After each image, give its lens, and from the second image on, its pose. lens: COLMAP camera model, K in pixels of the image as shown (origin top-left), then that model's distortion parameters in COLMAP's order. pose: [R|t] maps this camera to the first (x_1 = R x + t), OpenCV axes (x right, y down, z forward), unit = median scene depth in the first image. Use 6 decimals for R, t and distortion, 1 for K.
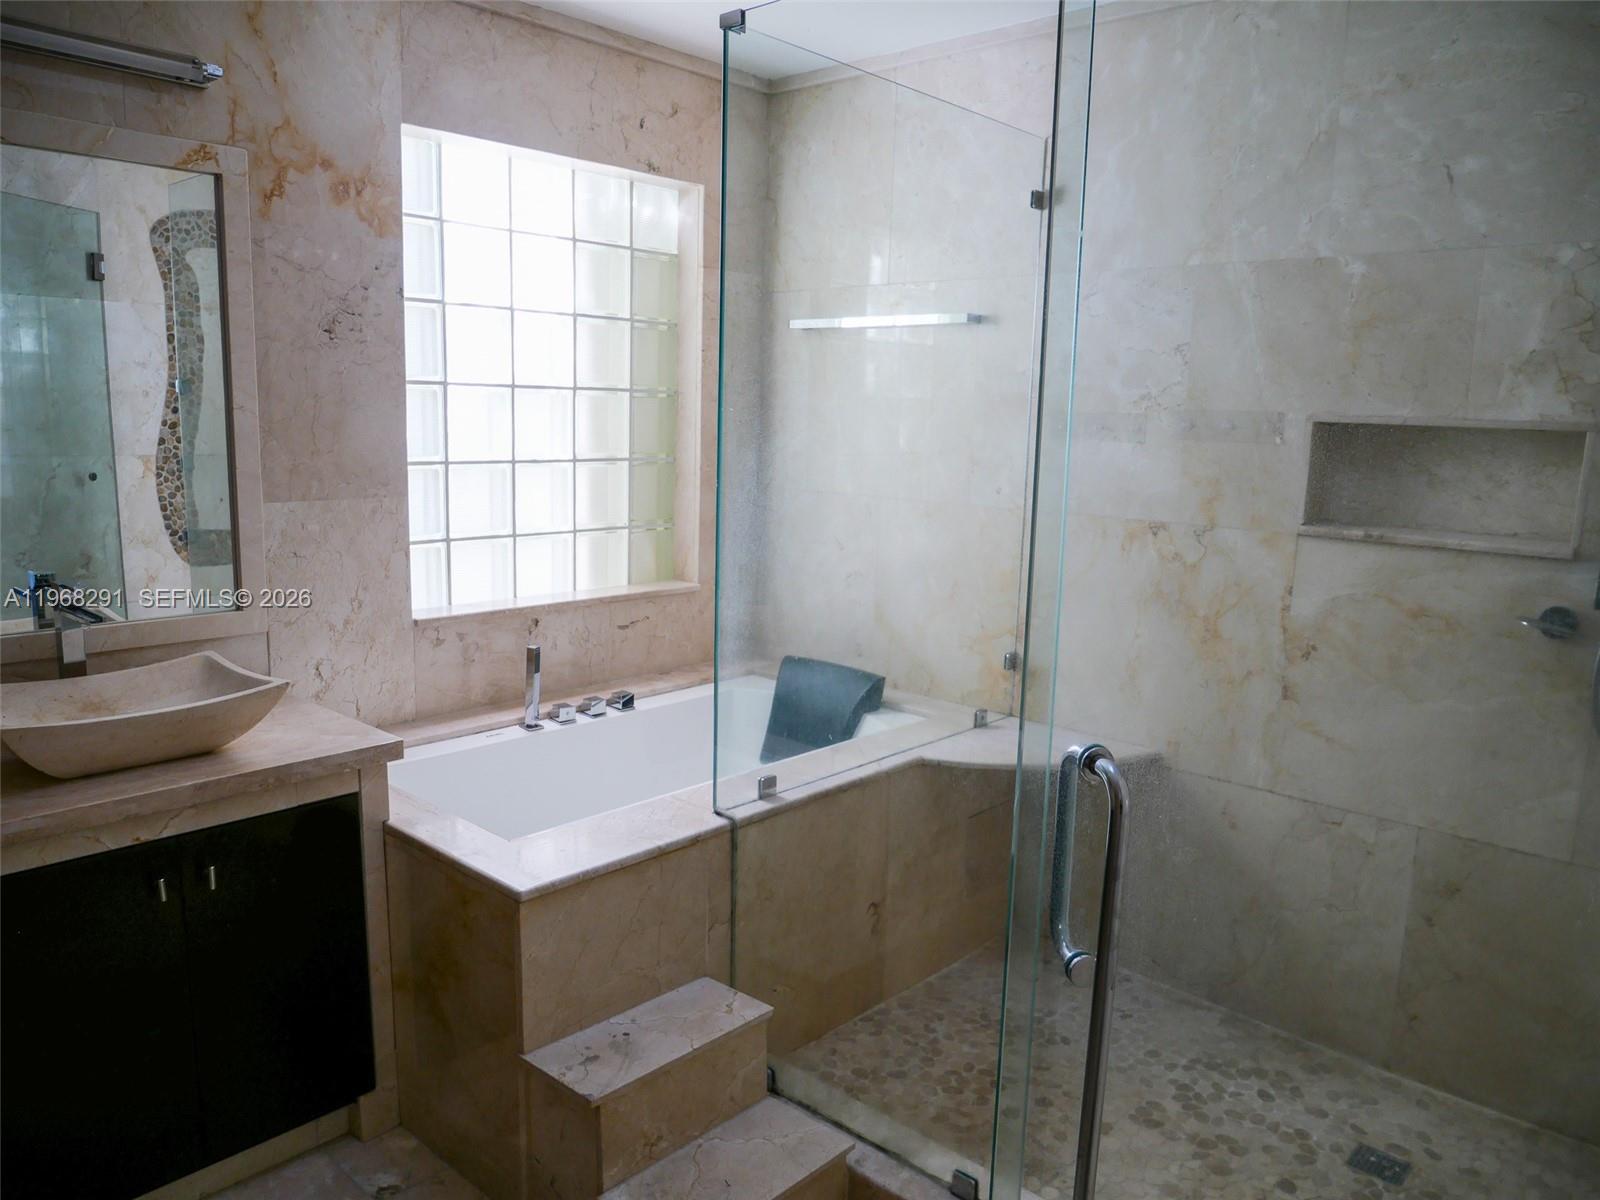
lens RADIAL K [[1159.4, 0, 799.1], [0, 1159.4, 605.7], [0, 0, 1]] dist [-0.039778, 0.009541]
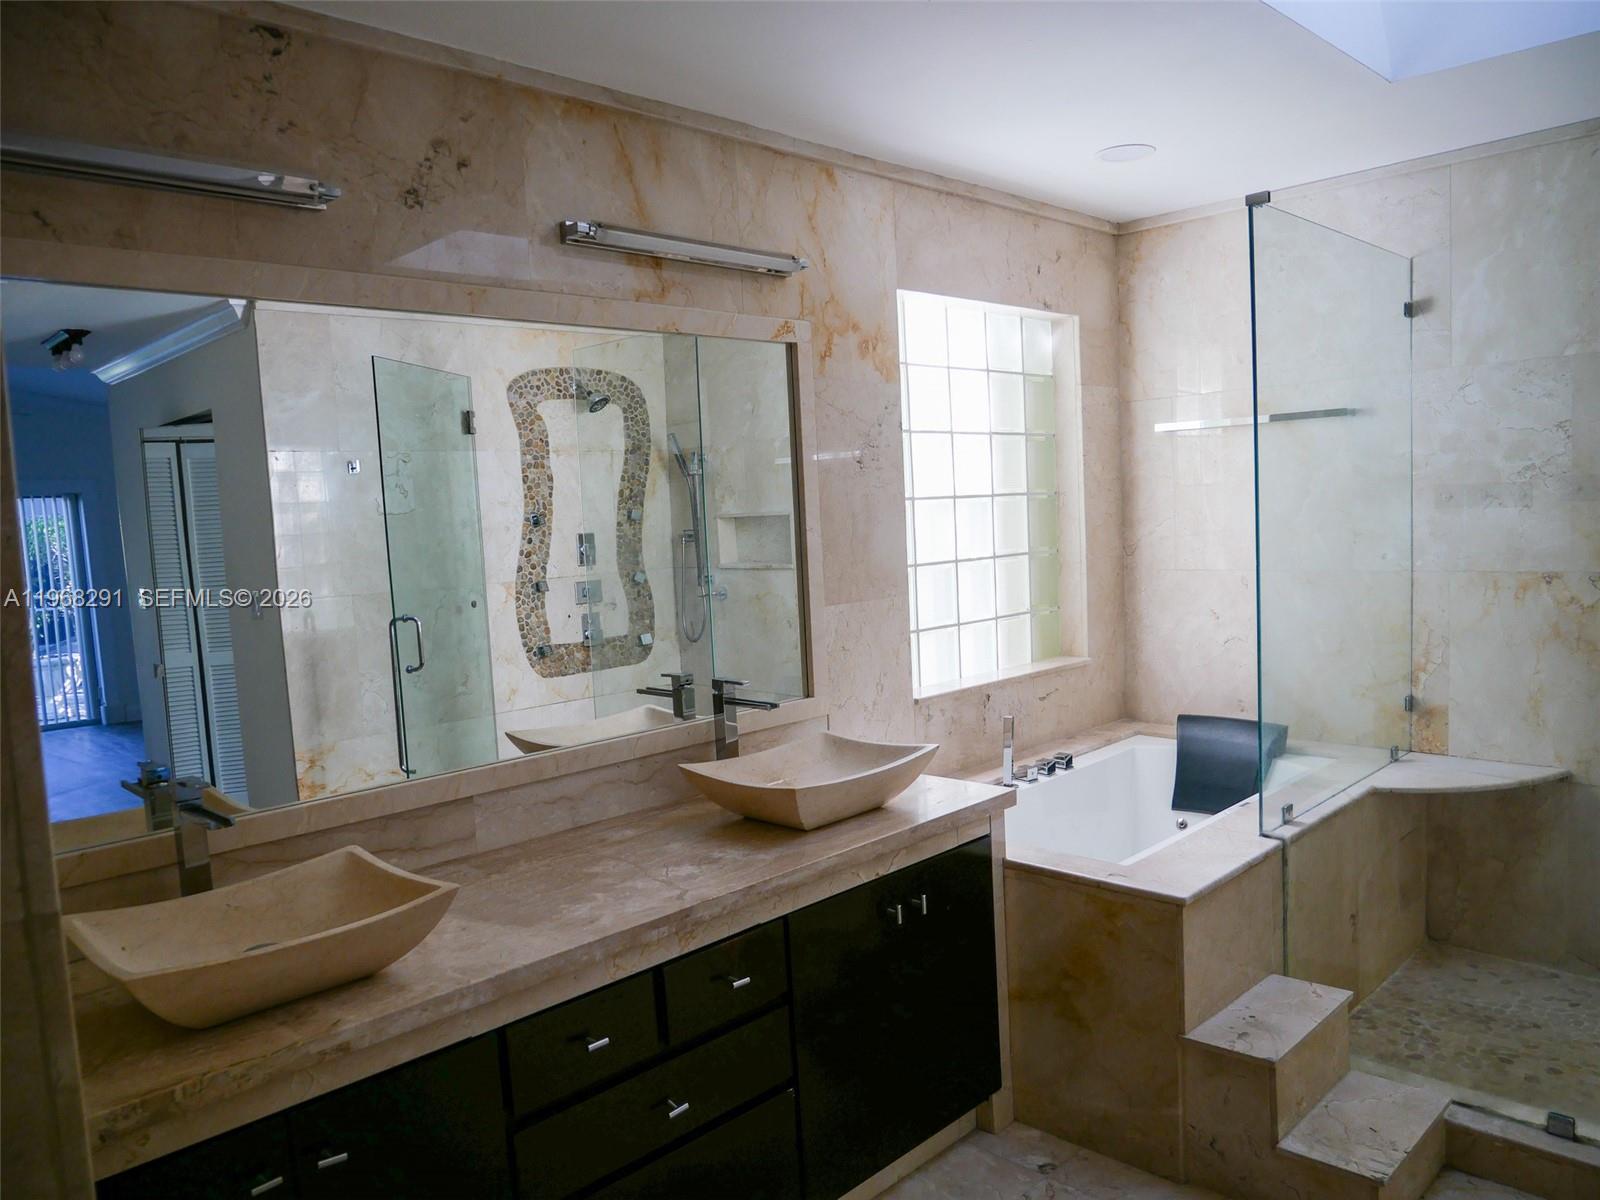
lens RADIAL K [[1156.1, 0, 801.8], [0, 1156.1, 611.7], [0, 0, 1]] dist [-0.045905, 0.018149]
pose [[0.996132, -0.068867, -0.054567, -0.379861], [0.064495, 0.994851, -0.078182, 0.008043], [0.059670, 0.074361, 0.995445, -0.185079]]
